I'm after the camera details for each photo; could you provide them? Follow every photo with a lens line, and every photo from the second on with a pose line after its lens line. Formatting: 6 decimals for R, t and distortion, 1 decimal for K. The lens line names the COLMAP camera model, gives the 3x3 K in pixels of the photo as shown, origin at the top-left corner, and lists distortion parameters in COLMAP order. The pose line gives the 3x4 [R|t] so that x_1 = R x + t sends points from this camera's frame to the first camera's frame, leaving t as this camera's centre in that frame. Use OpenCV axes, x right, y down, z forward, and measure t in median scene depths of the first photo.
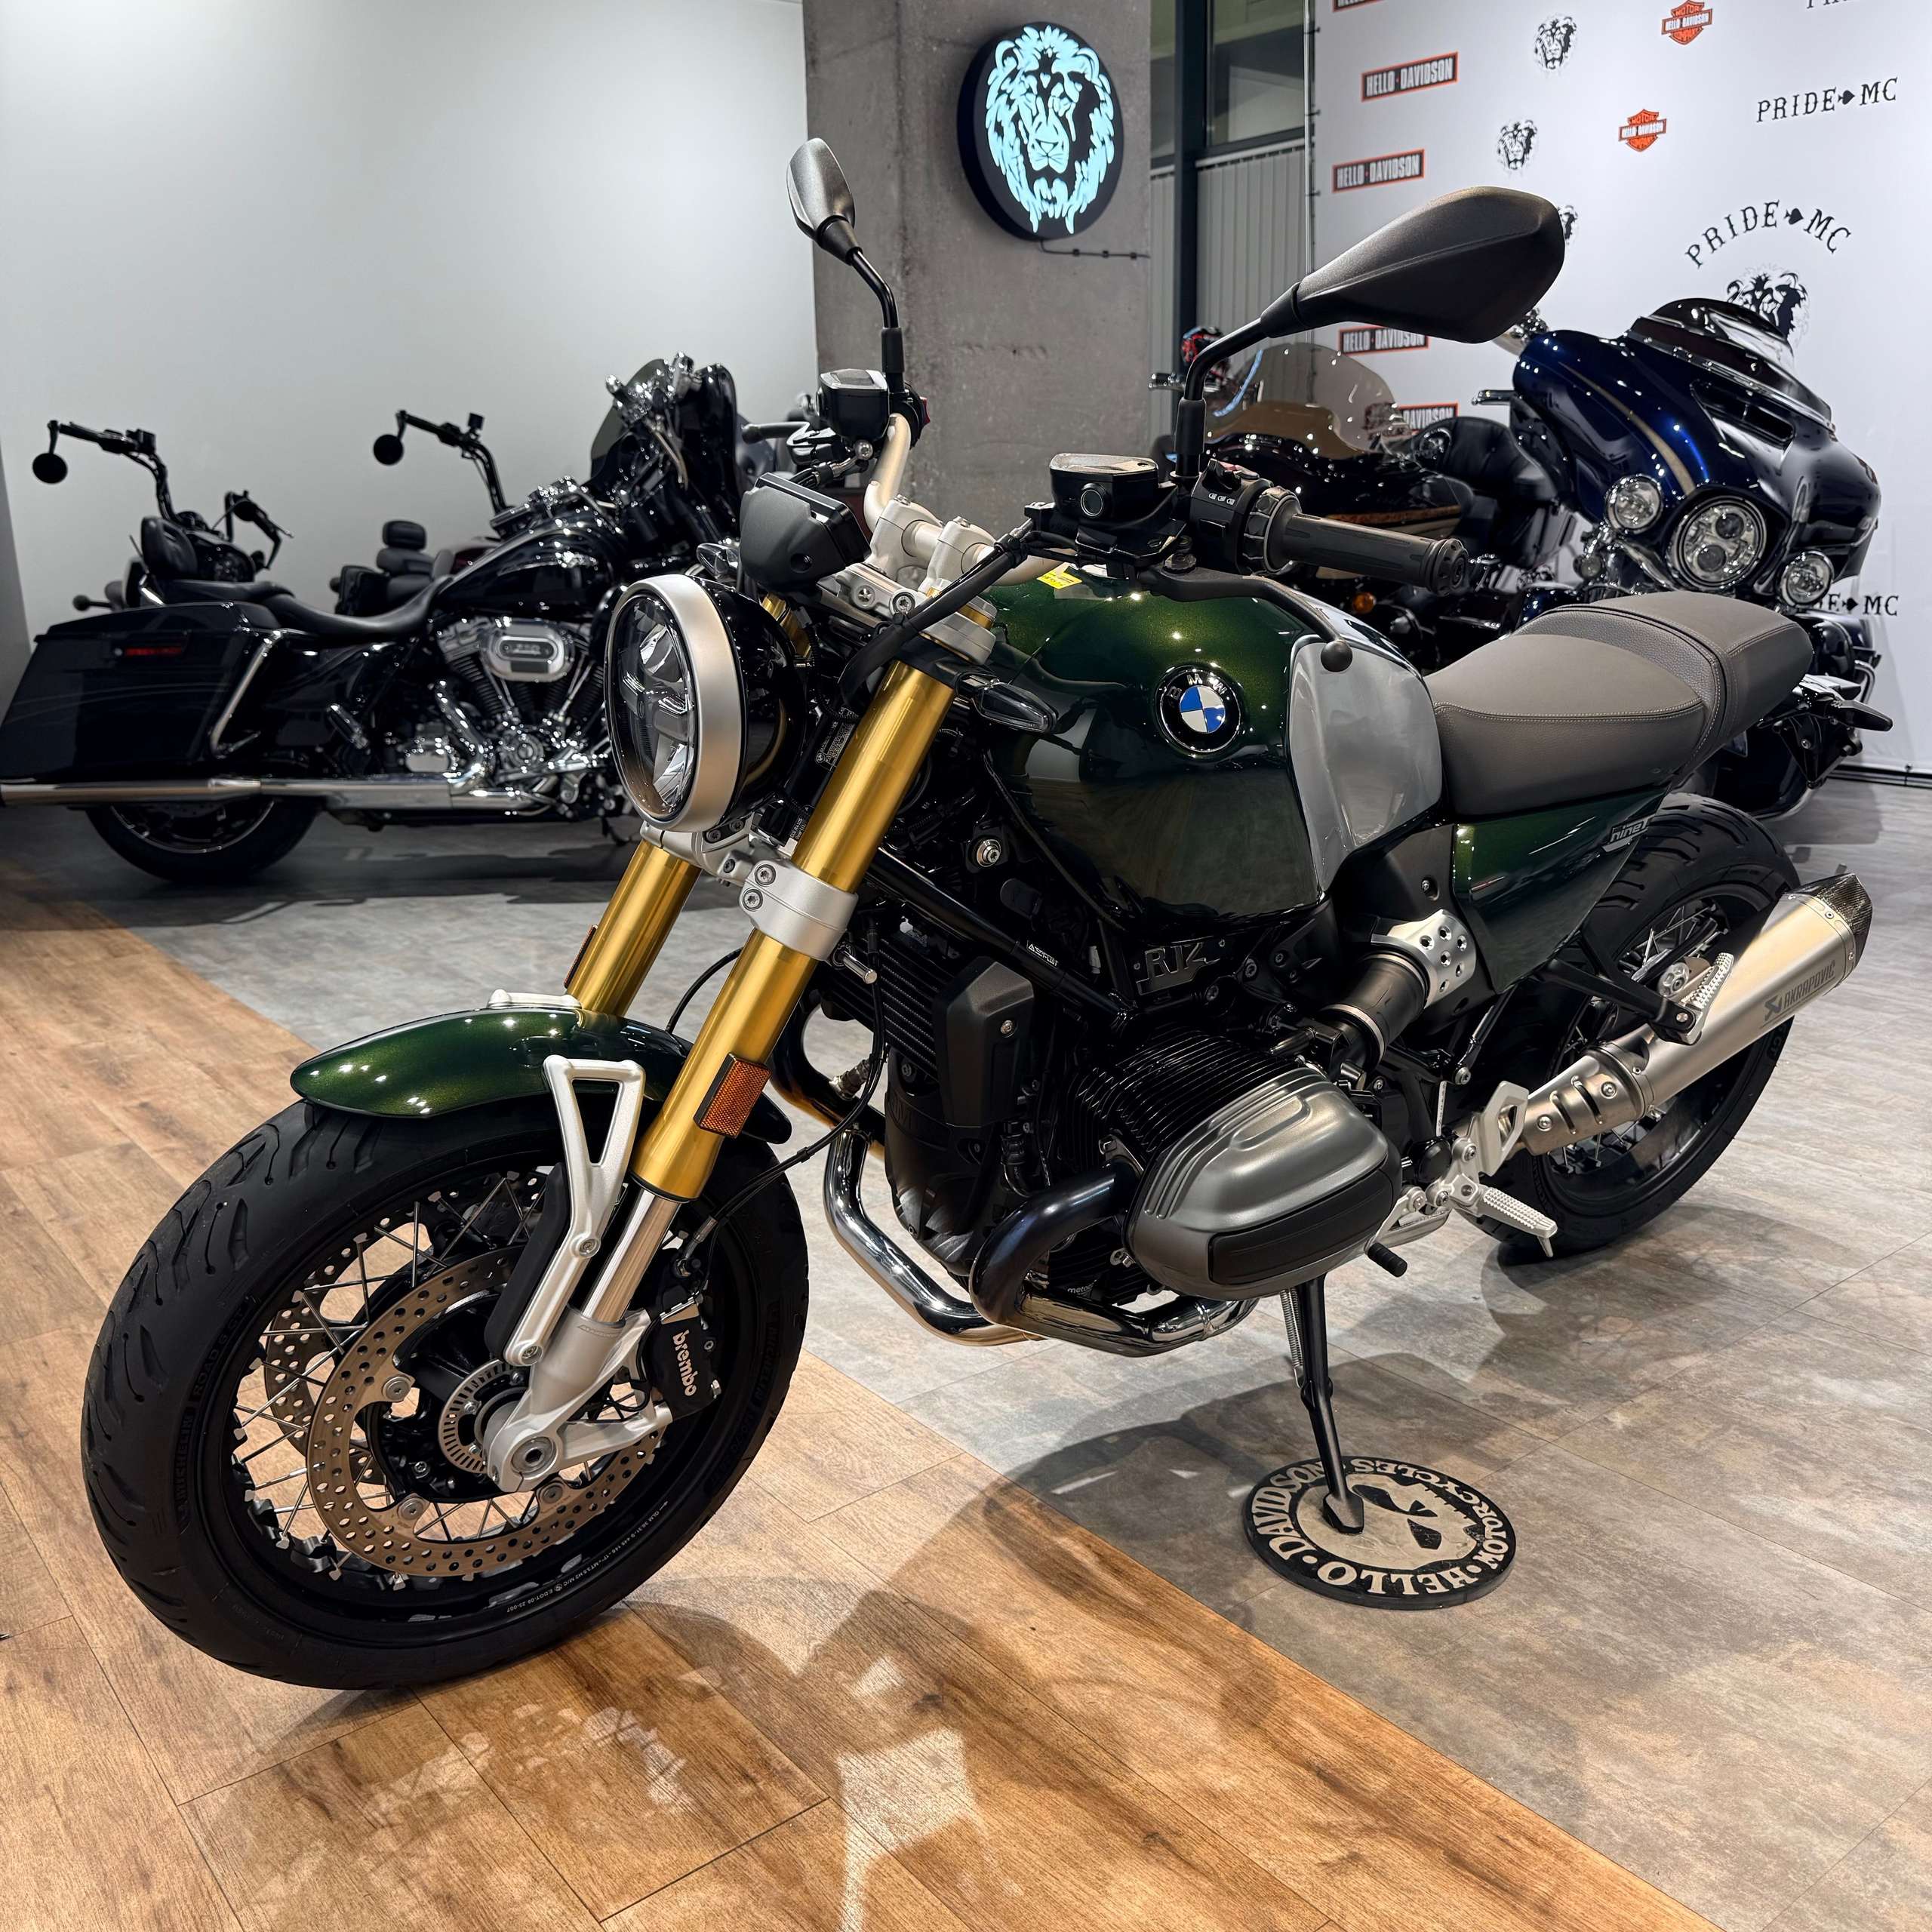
lens RADIAL K [[1837.8, 0, 969.6], [0, 1837.8, 1007.1], [0, 0, 1]] dist [0.147448, -0.328320]
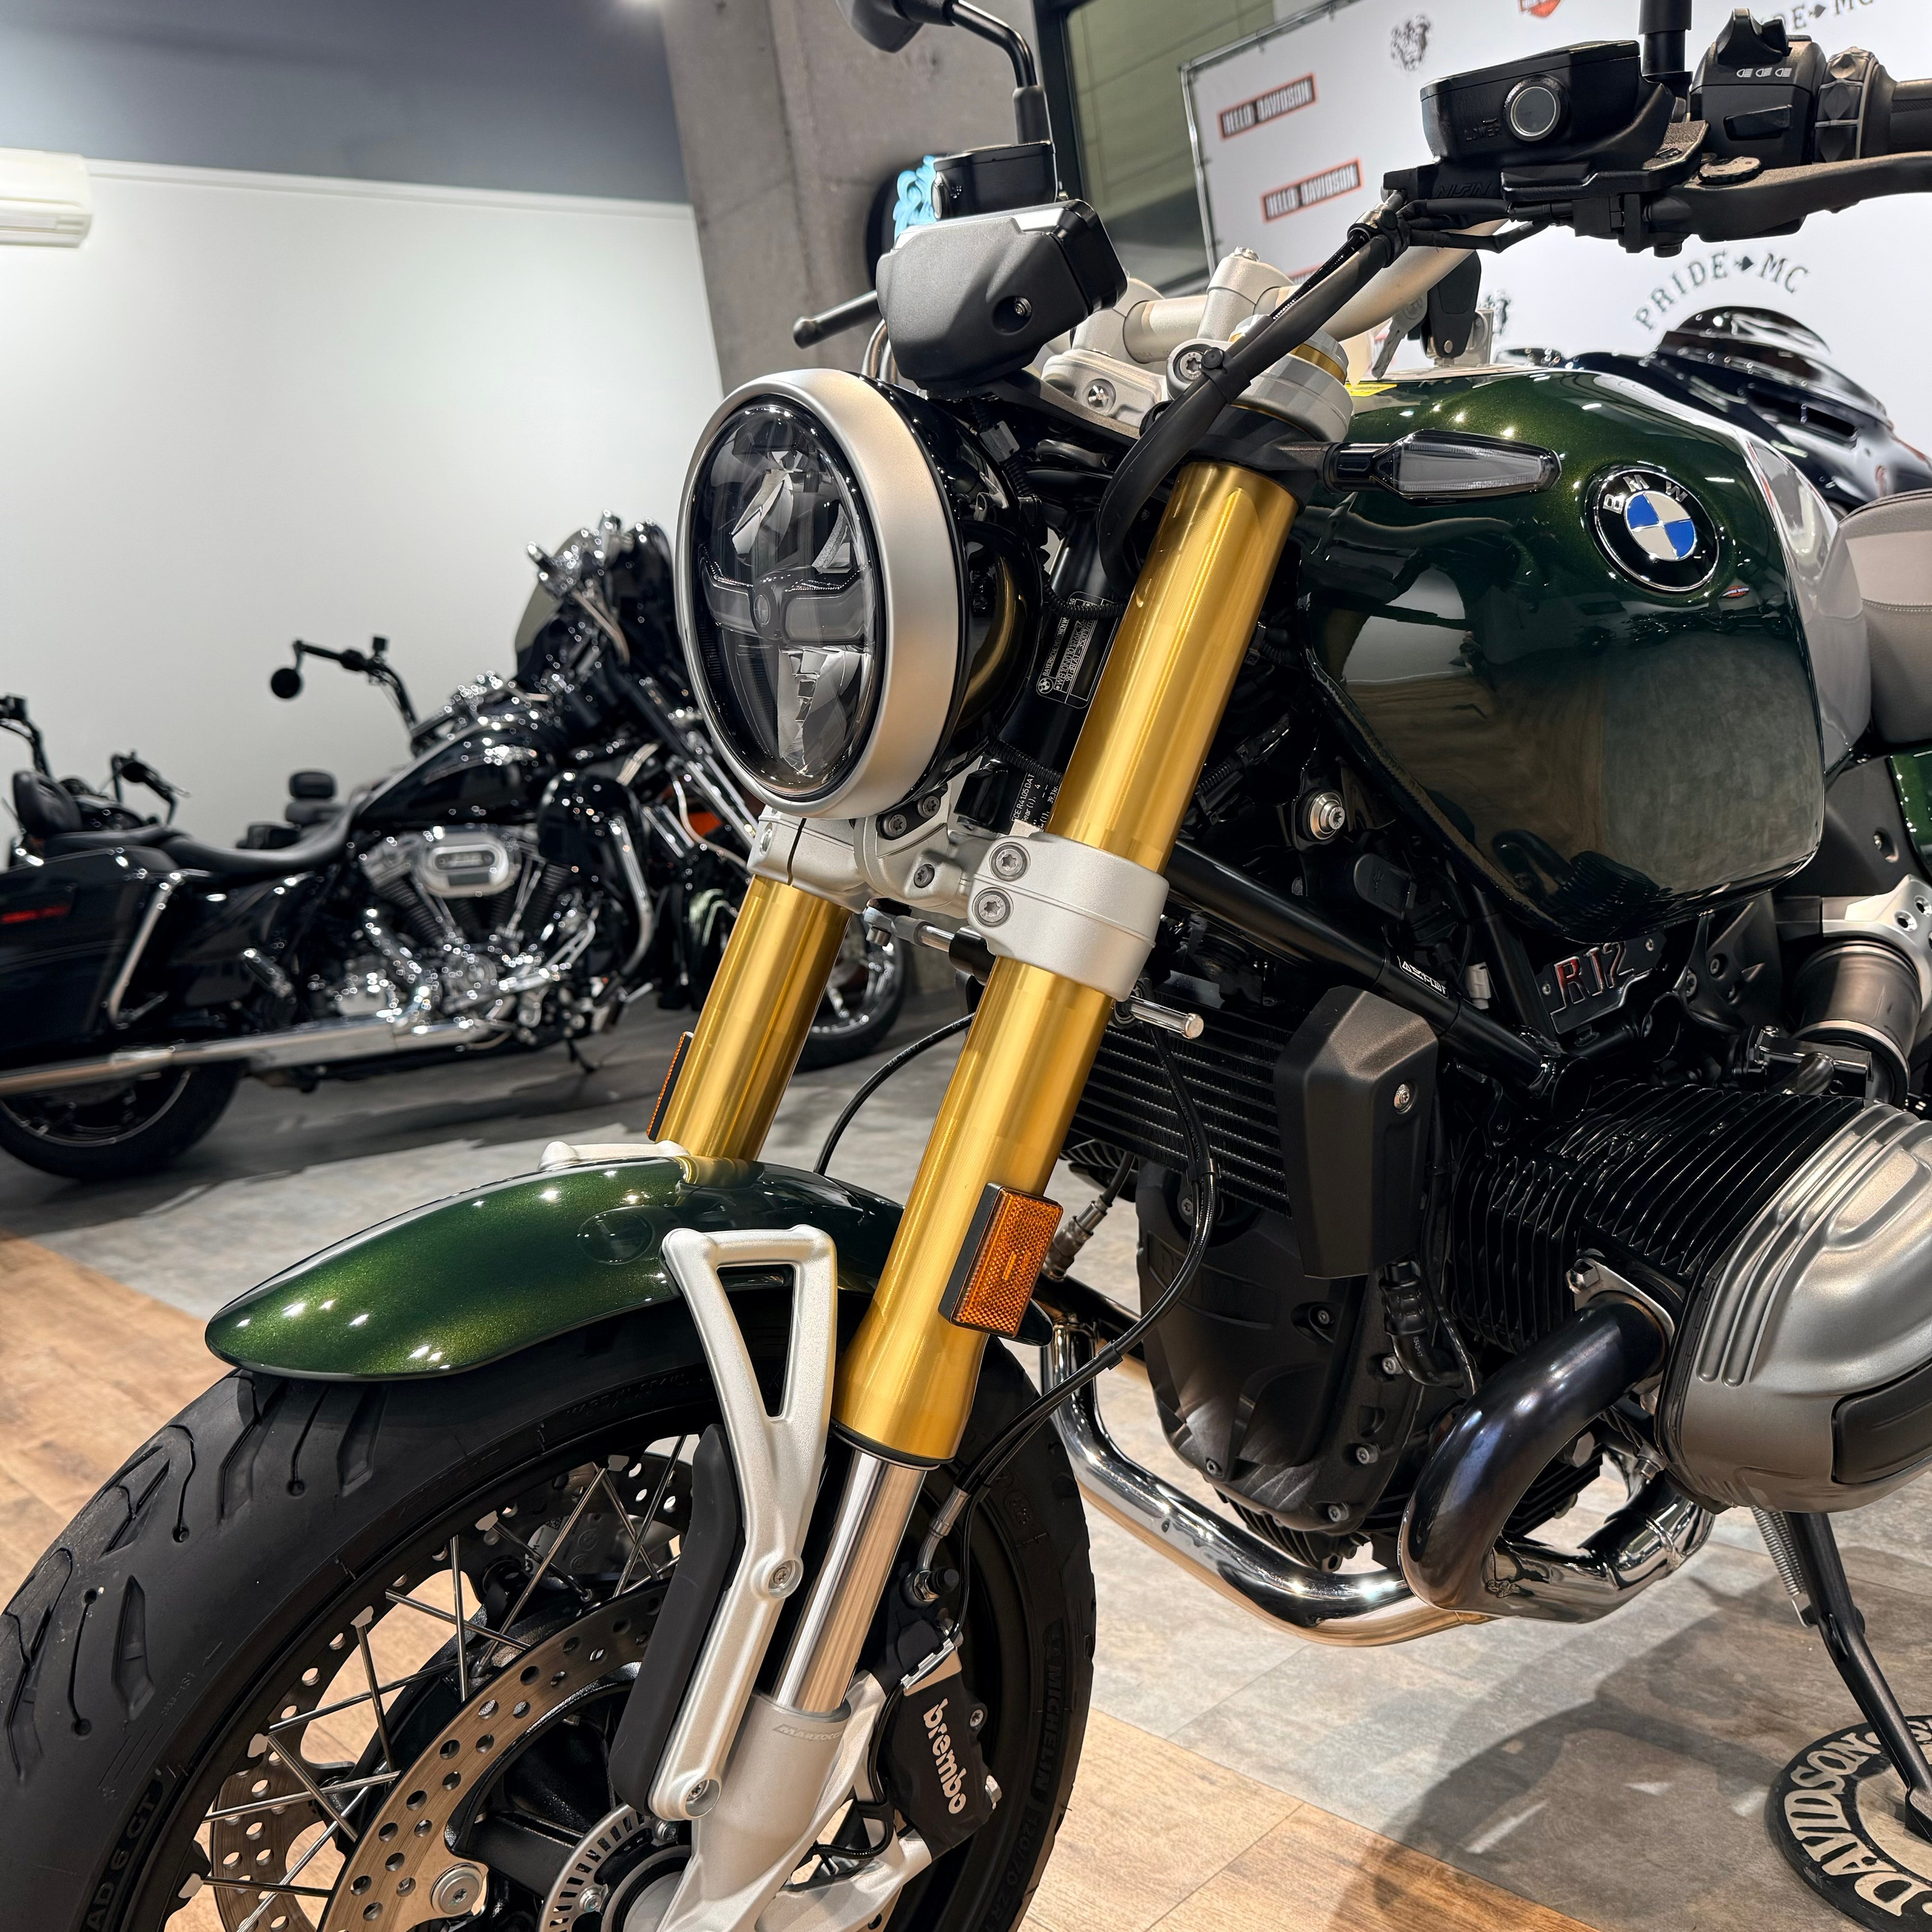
lens RADIAL K [[2000.1, 0, 1016.0], [0, 2000.1, 963.5], [0, 0, 1]] dist [0.099506, -0.263701]
pose [[0.990658, -0.131623, 0.035675, -0.036250], [0.135040, 0.983289, -0.122094, 0.009272], [-0.019009, 0.125771, 0.991877, 0.105038]]
